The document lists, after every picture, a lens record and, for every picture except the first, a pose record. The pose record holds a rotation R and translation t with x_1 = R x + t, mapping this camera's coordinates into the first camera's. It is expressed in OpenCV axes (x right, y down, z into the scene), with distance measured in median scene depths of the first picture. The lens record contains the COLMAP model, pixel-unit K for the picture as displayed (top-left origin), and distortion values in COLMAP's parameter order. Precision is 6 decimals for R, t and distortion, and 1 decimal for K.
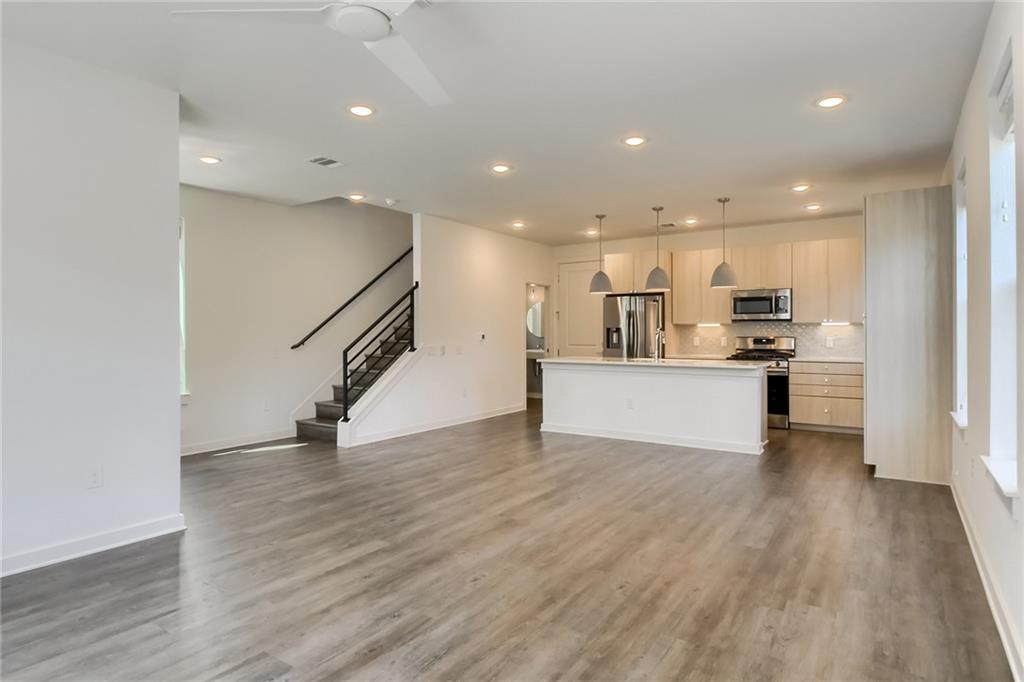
lens RADIAL K [[550.6, 0, 504.8], [0, 550.6, 338.8], [0, 0, 1]] dist [-0.032595, -0.000995]
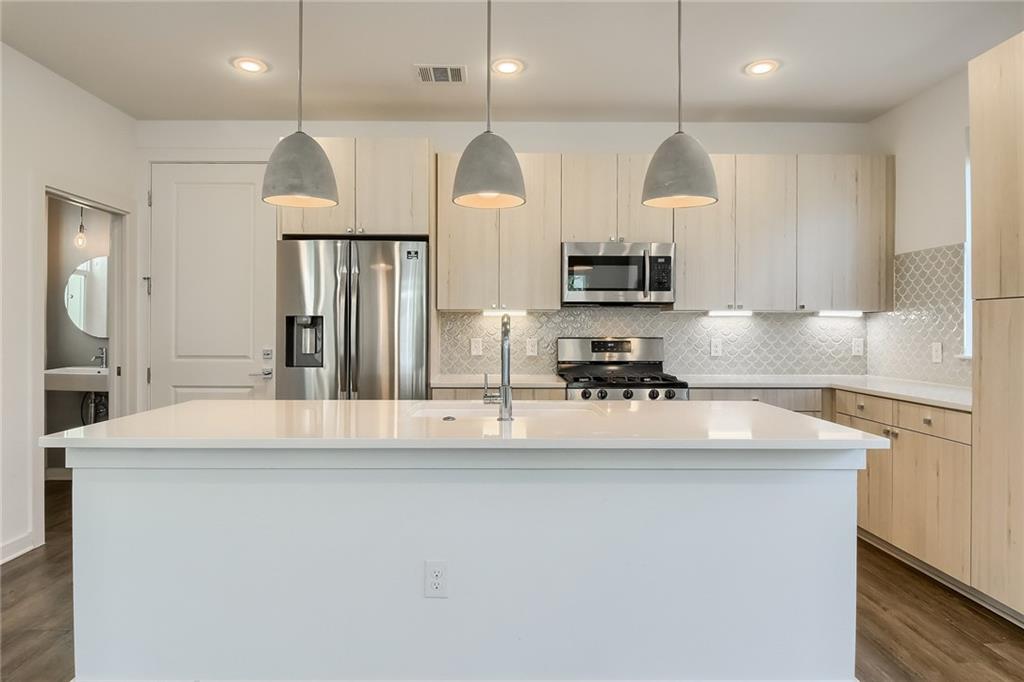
lens RADIAL K [[620.5, 0, 497.2], [0, 620.5, 322.7], [0, 0, 1]] dist [0.000794, 0.000475]
pose [[0.819867, 0.009538, 0.572475, 0.057793], [0.002305, 0.999798, -0.019959, -0.006282], [-0.572549, 0.017684, 0.819680, 0.598613]]
